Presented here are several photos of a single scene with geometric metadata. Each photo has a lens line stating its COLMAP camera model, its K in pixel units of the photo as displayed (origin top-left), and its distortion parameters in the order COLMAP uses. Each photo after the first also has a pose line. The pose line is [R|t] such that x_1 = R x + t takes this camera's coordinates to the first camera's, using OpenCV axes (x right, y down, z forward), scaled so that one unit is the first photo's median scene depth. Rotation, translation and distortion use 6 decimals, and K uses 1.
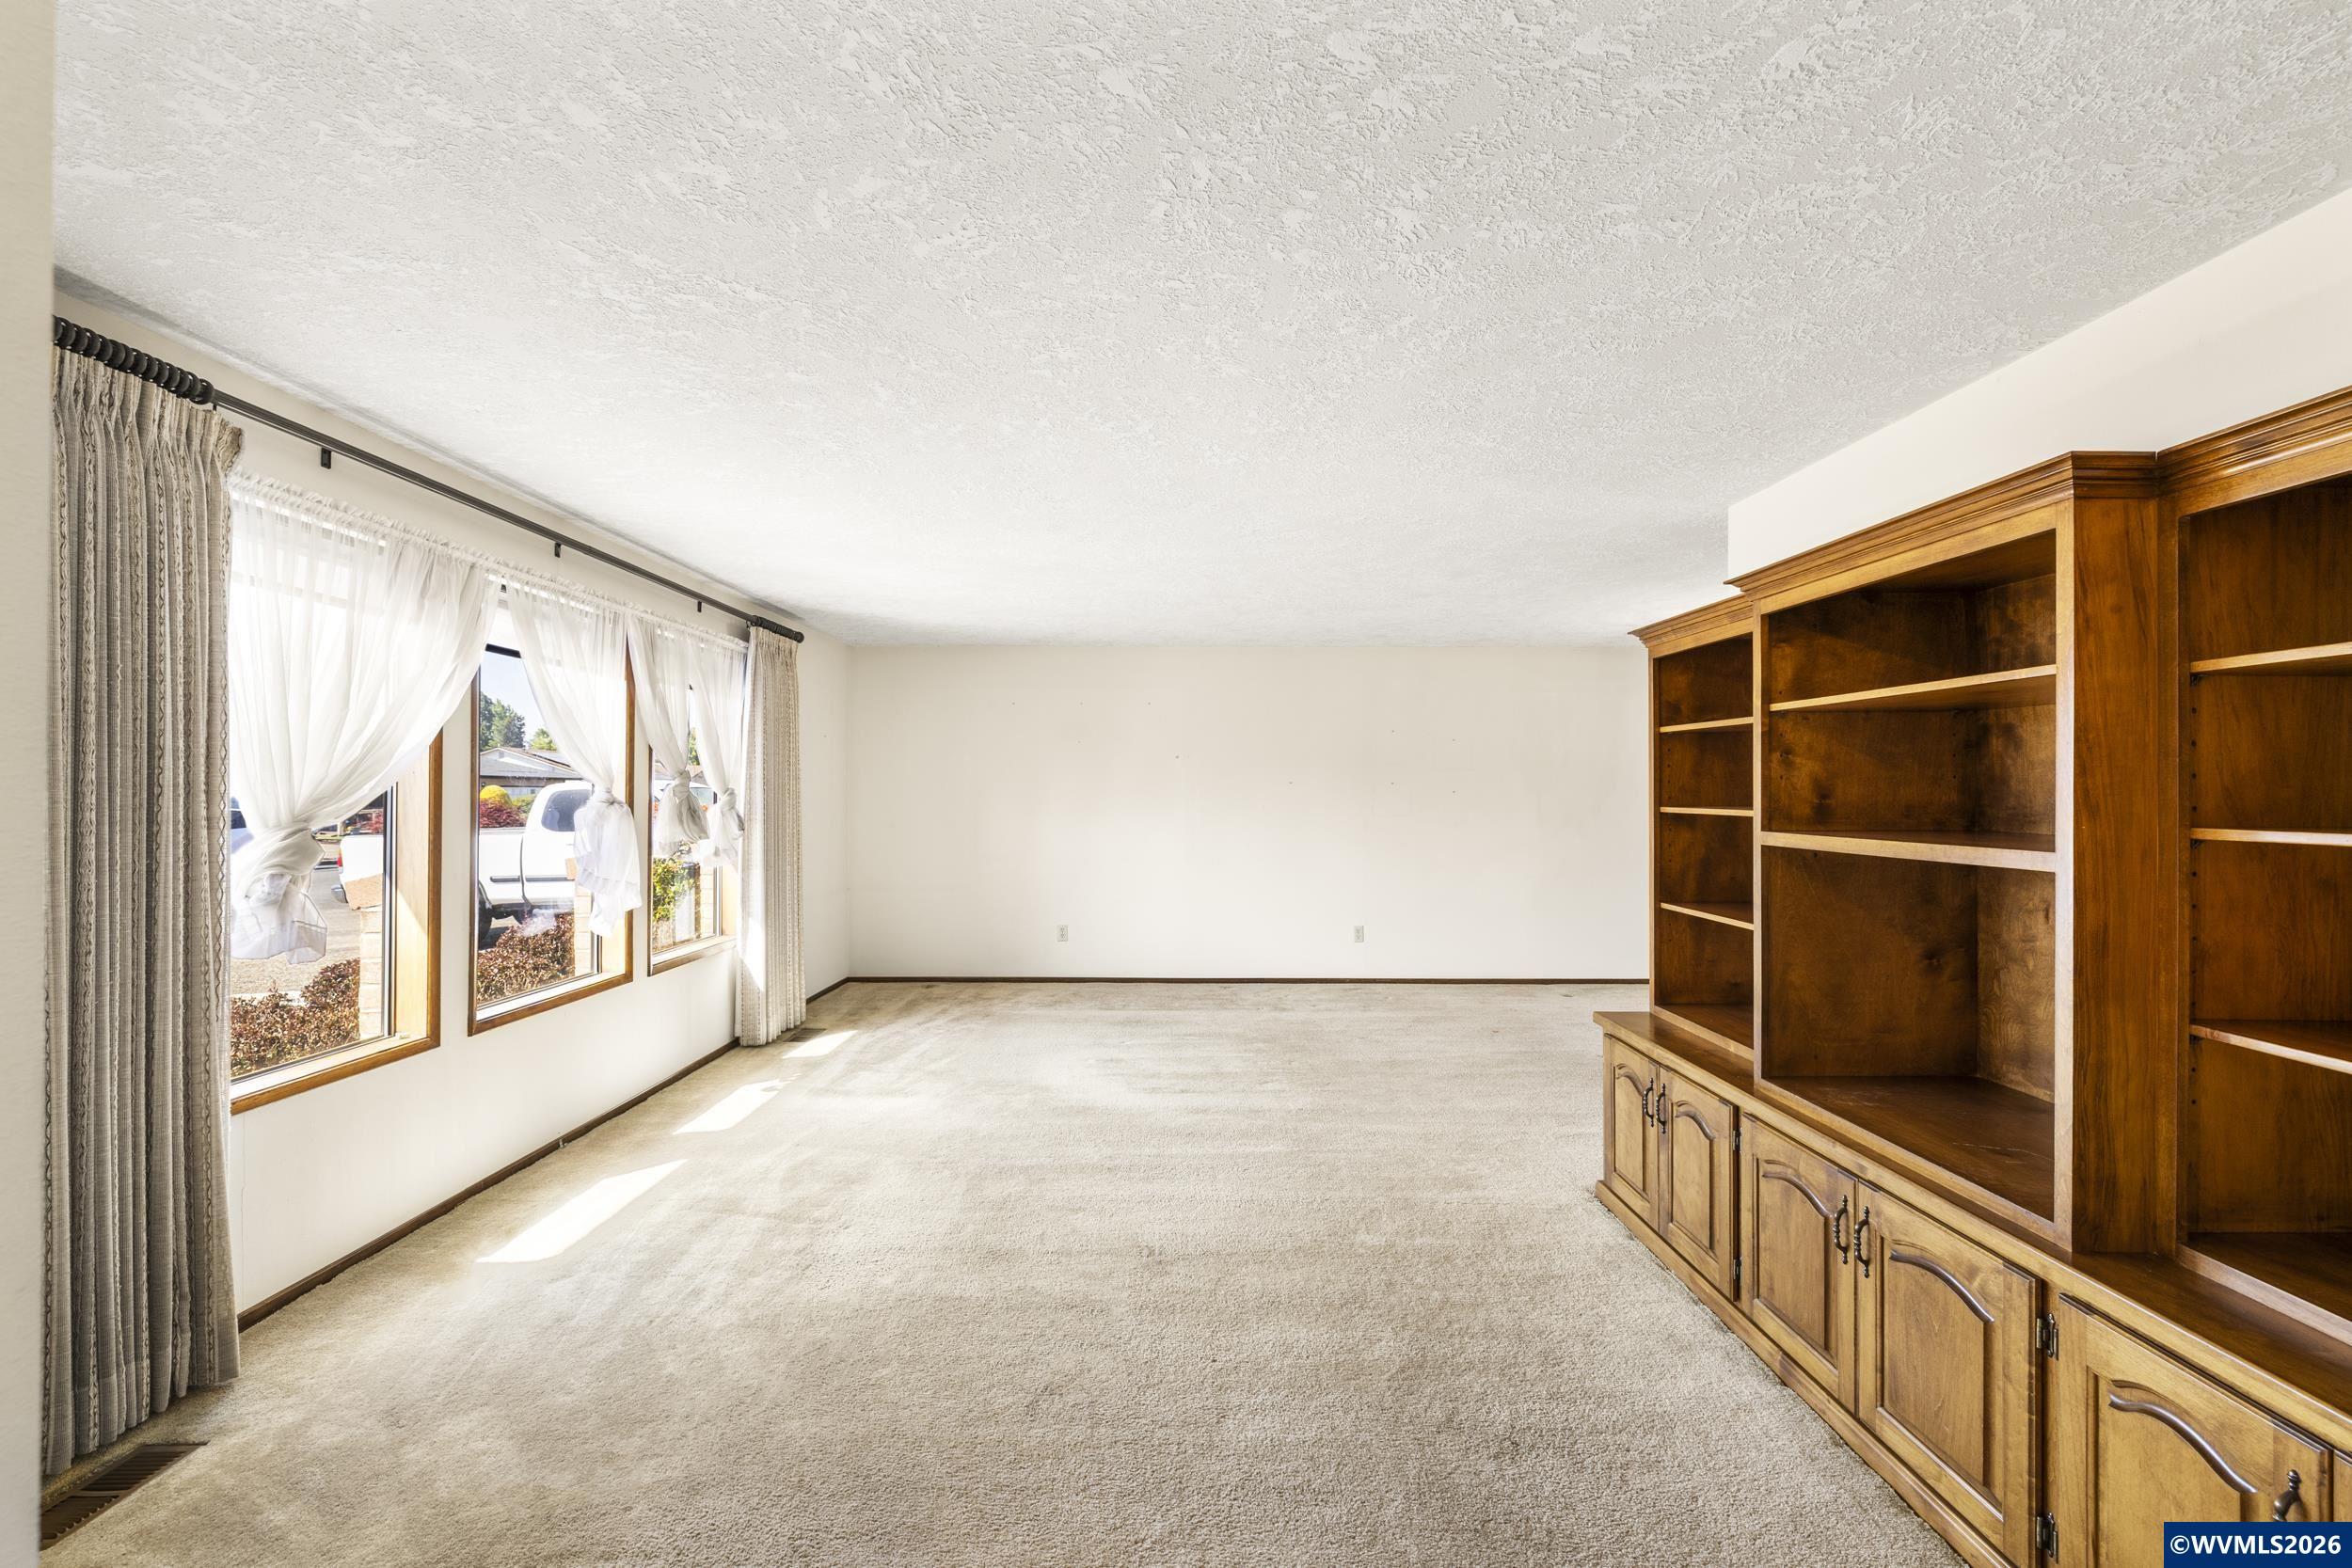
lens RADIAL K [[990.7, 0, 1182.6], [0, 990.7, 784.0], [0, 0, 1]] dist [-0.000662, 0.000087]
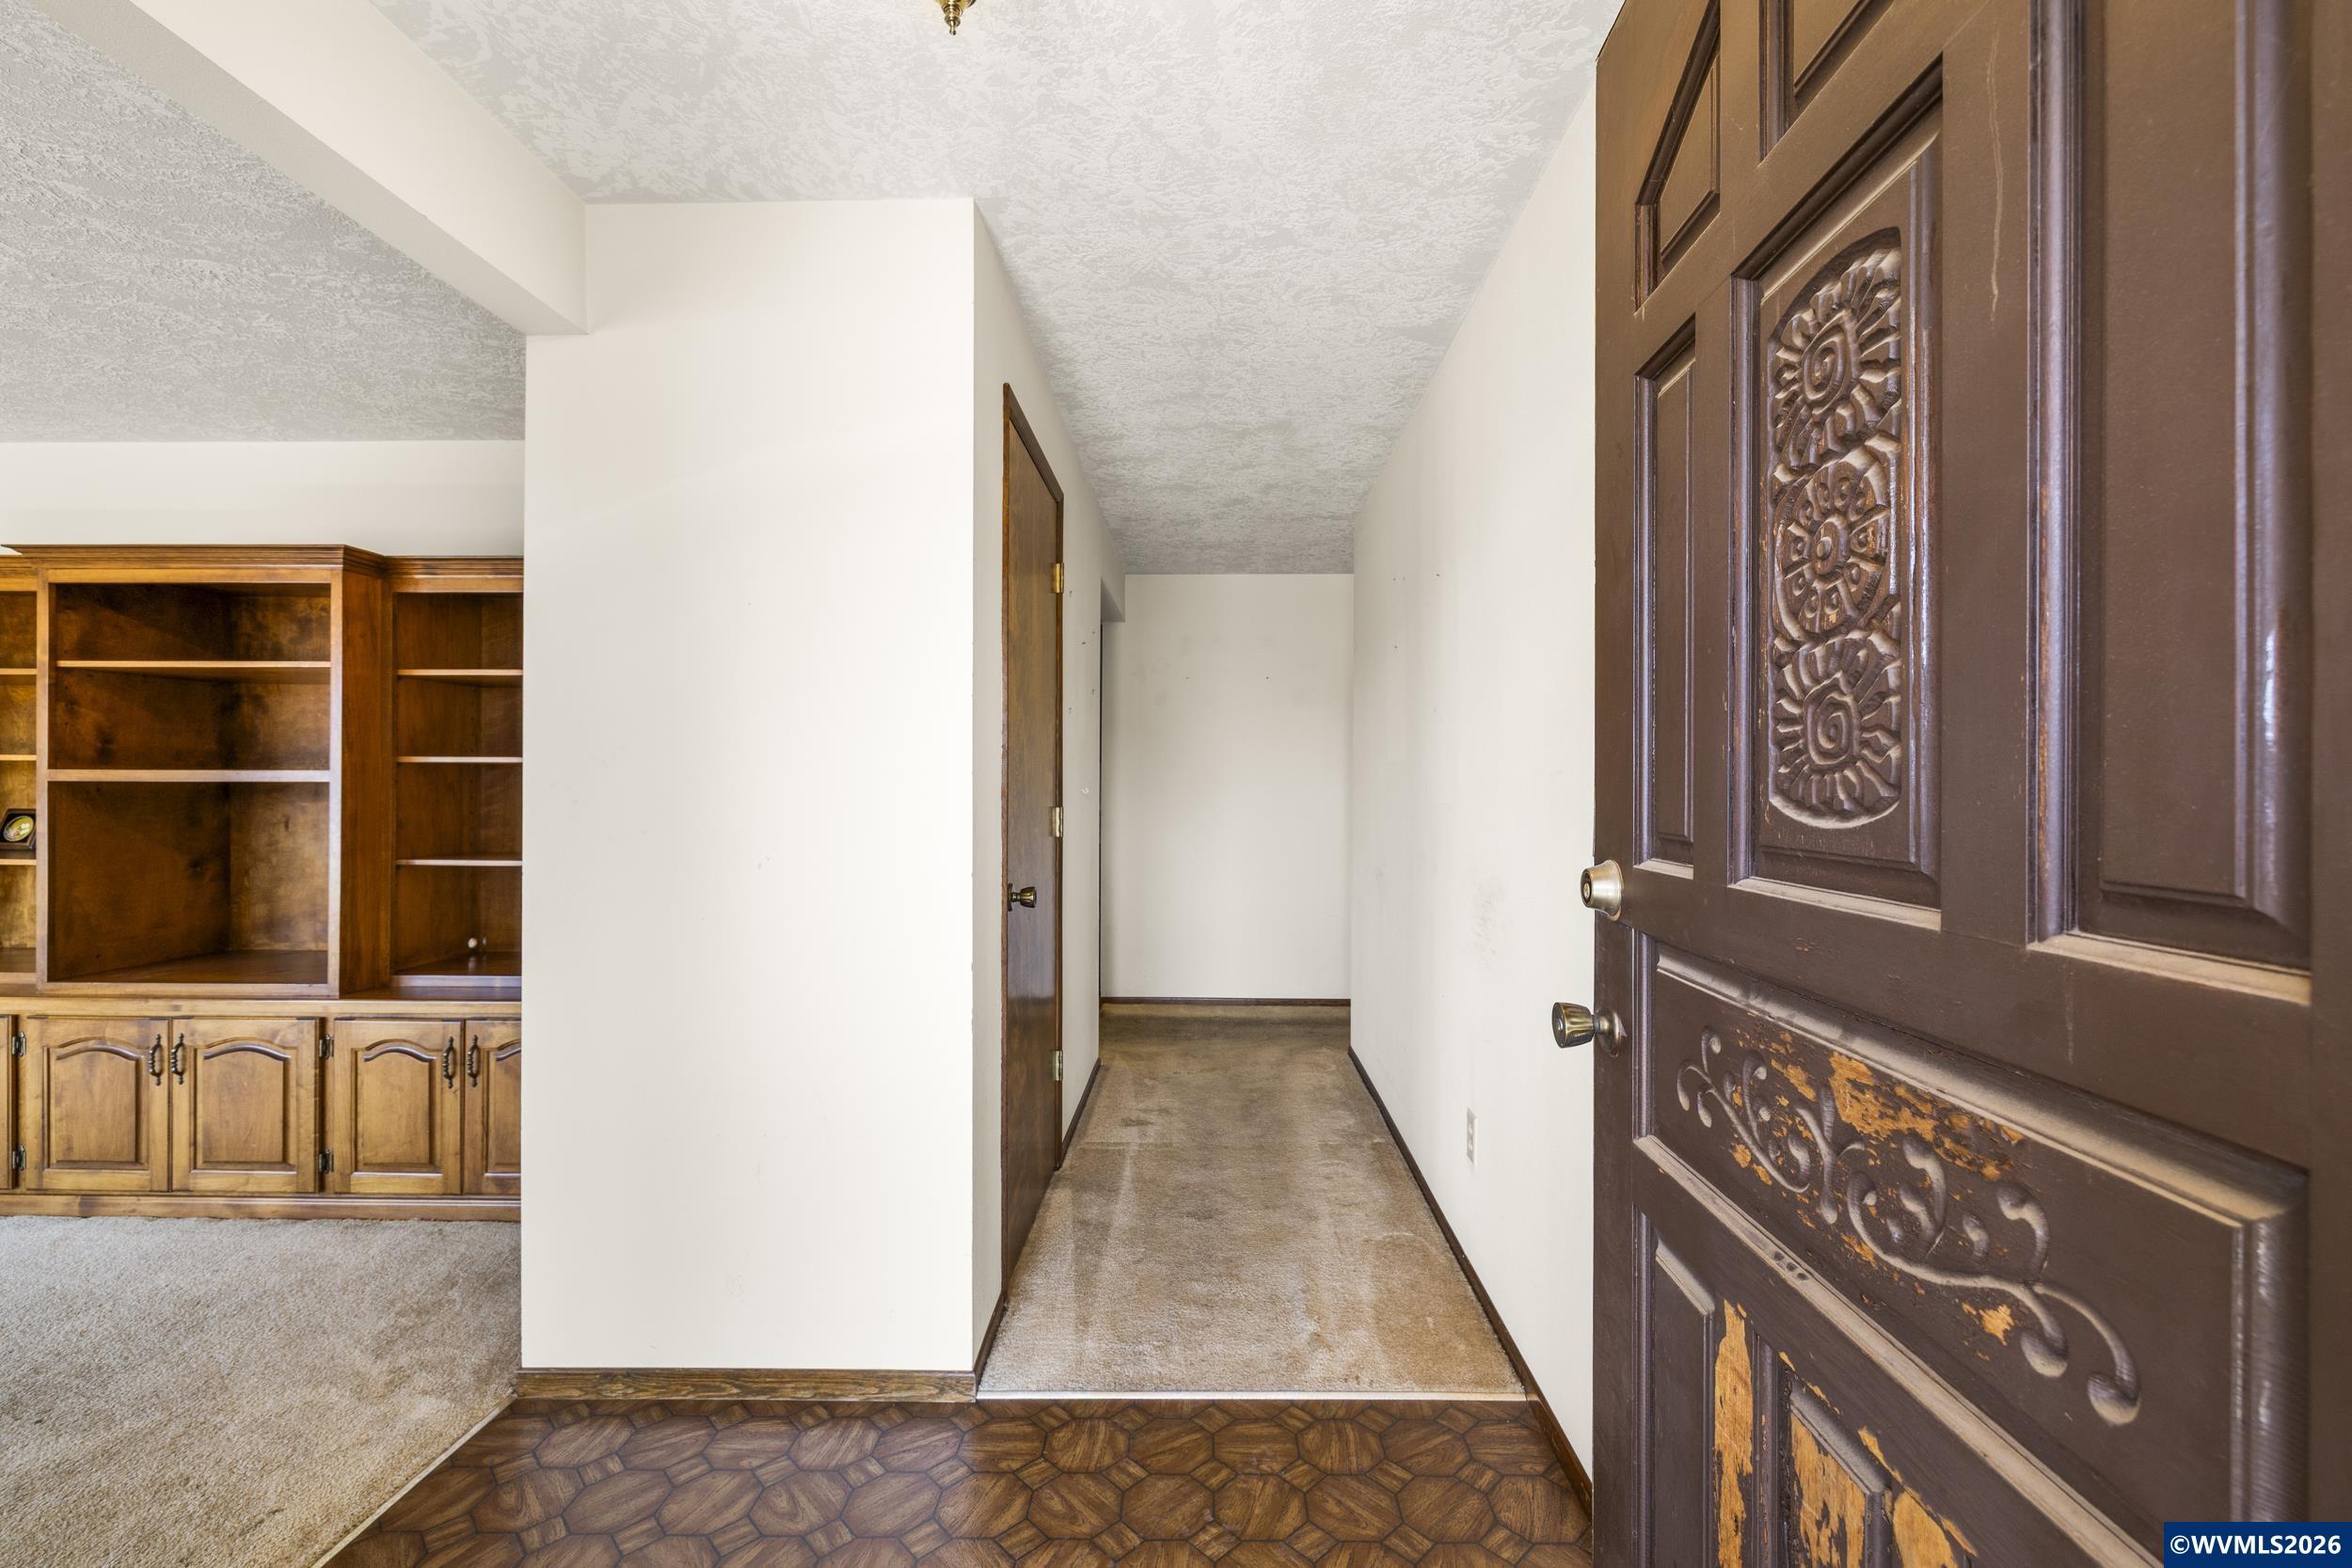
lens RADIAL K [[990.7, 0, 1182.6], [0, 990.7, 784.0], [0, 0, 1]] dist [-0.000662, 0.000087]
pose [[0.023985, -0.004112, 0.999704, -0.657891], [-0.008709, 0.999953, 0.004322, 0.058619], [-0.999674, -0.008810, 0.023948, -0.431047]]
